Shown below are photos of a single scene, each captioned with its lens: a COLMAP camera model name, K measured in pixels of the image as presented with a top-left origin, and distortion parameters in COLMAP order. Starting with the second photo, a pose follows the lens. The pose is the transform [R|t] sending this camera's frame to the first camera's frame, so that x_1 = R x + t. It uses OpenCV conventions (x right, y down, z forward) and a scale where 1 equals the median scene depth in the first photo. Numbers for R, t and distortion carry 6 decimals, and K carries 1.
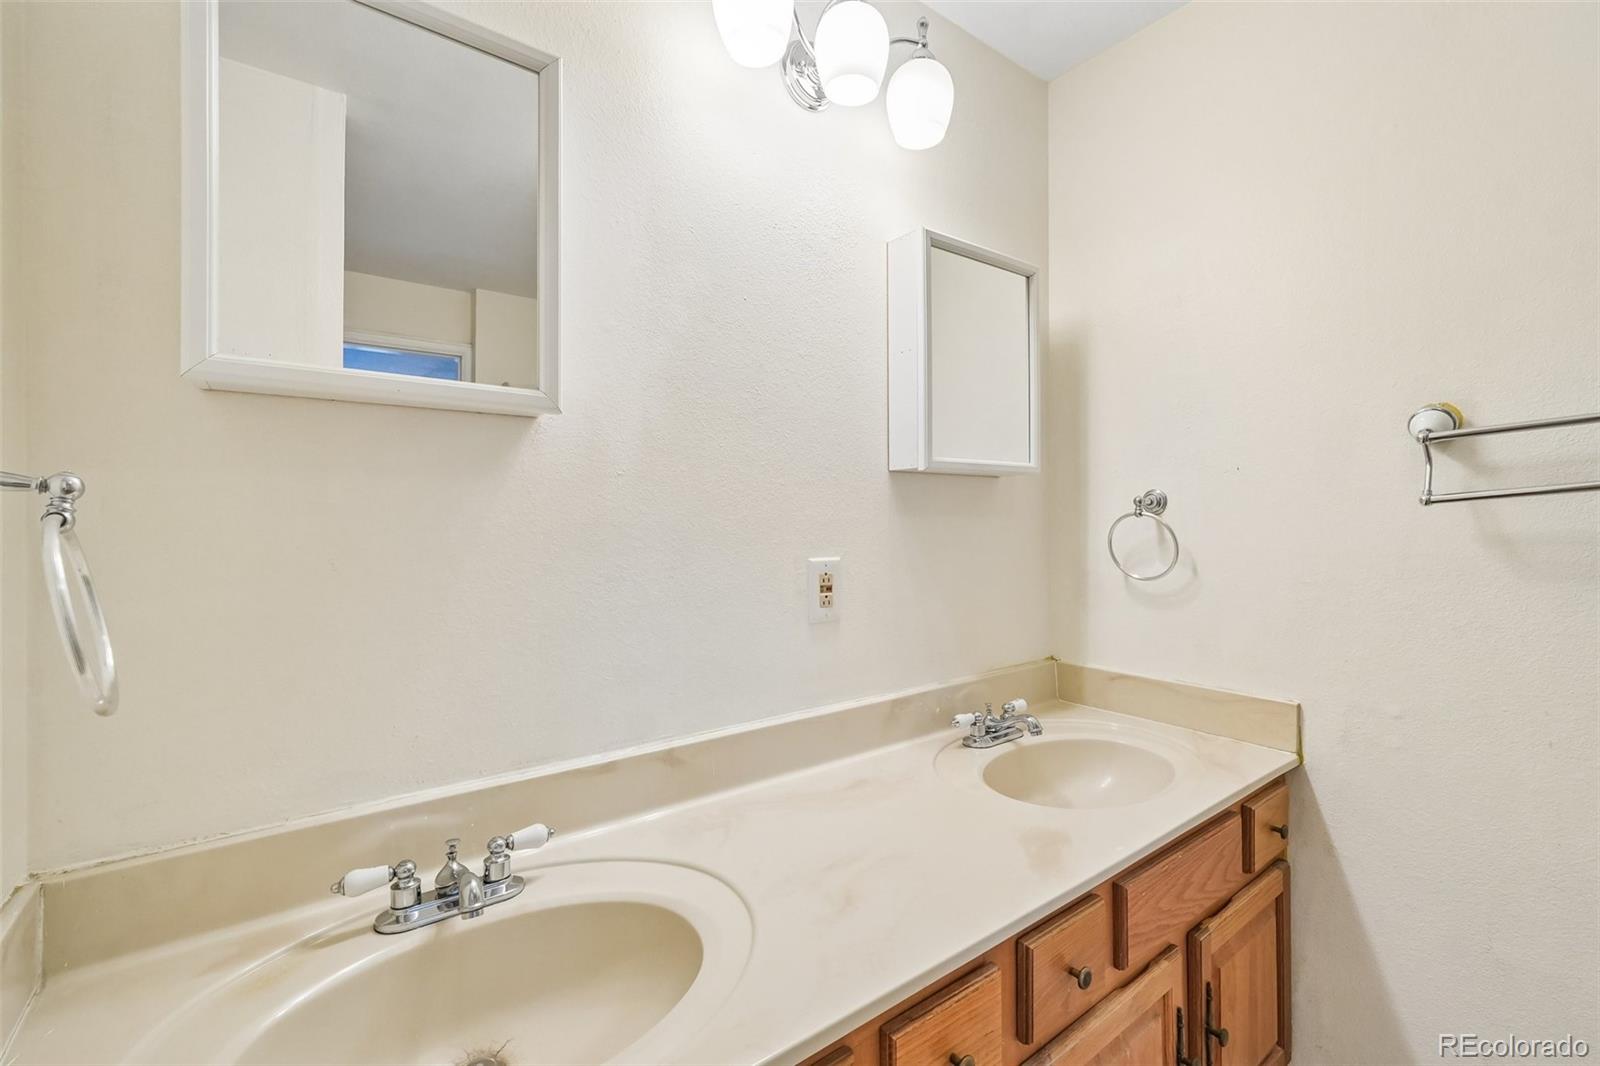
lens RADIAL K [[694.4, 0, 806.0], [0, 694.4, 535.1], [0, 0, 1]] dist [-0.002046, 0.000662]
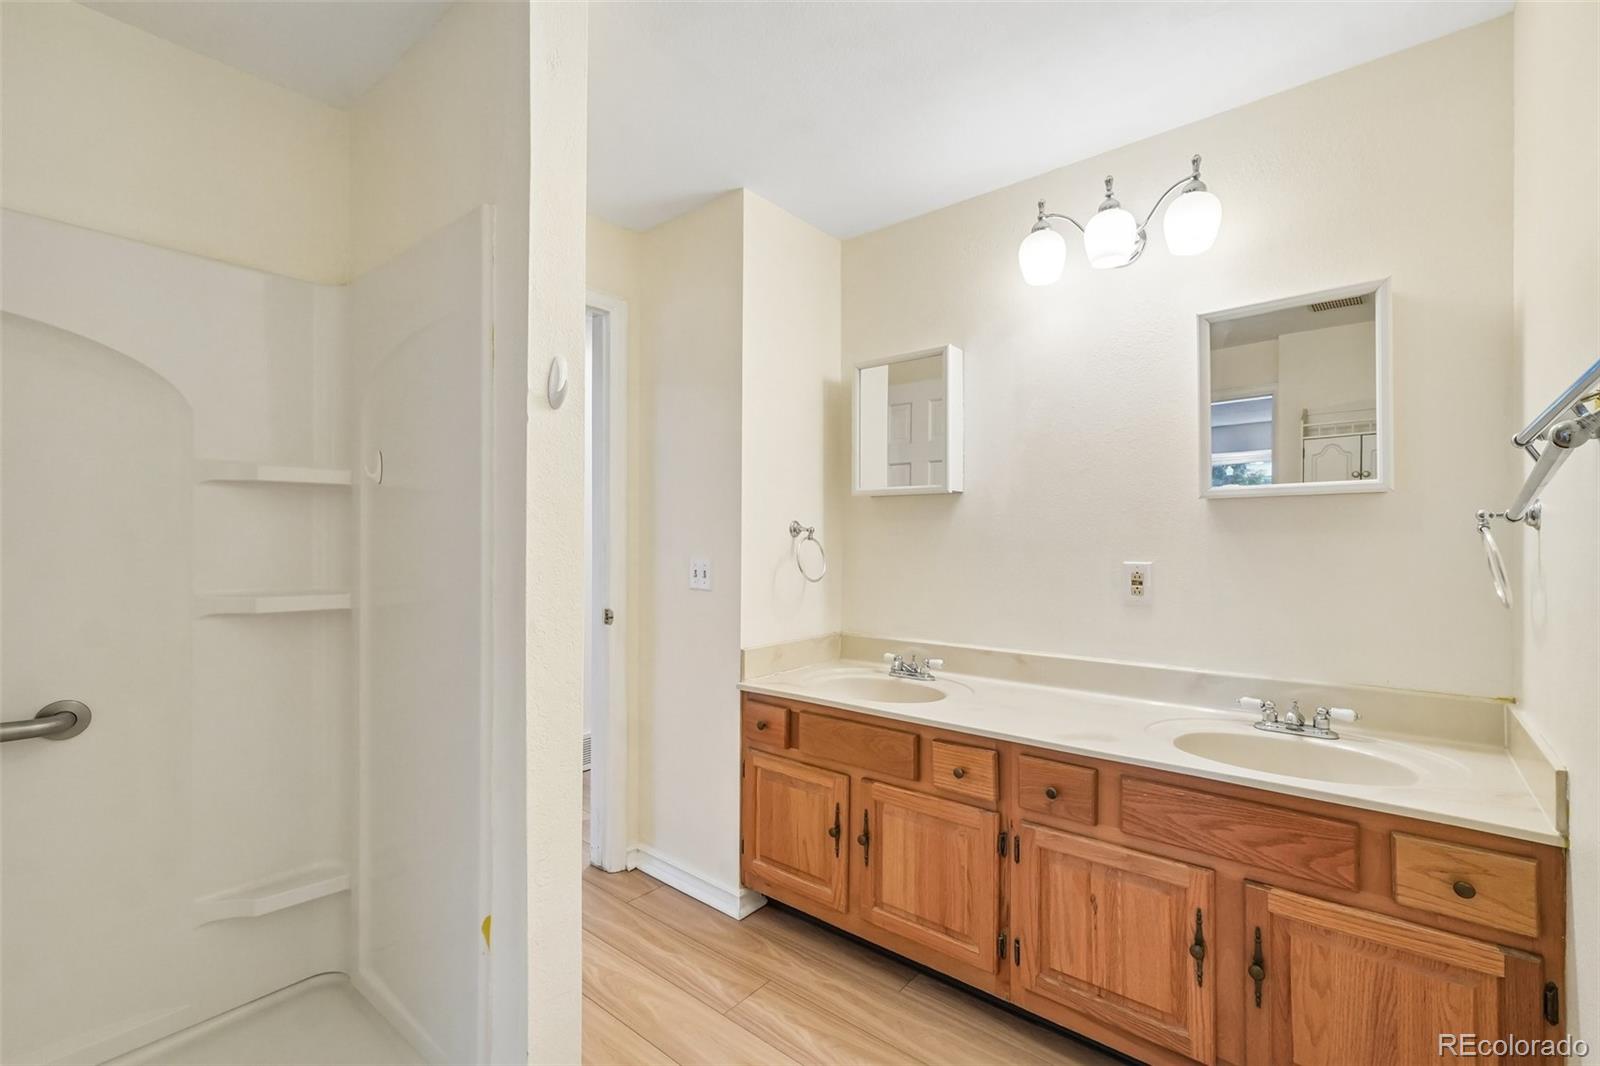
lens RADIAL K [[694.4, 0, 806.0], [0, 694.4, 535.1], [0, 0, 1]] dist [-0.002046, 0.000662]
pose [[0.217508, -0.004470, -0.976048, 1.323937], [-0.016971, 0.999821, -0.008361, -0.000259], [0.975911, 0.018383, 0.217393, -0.015742]]
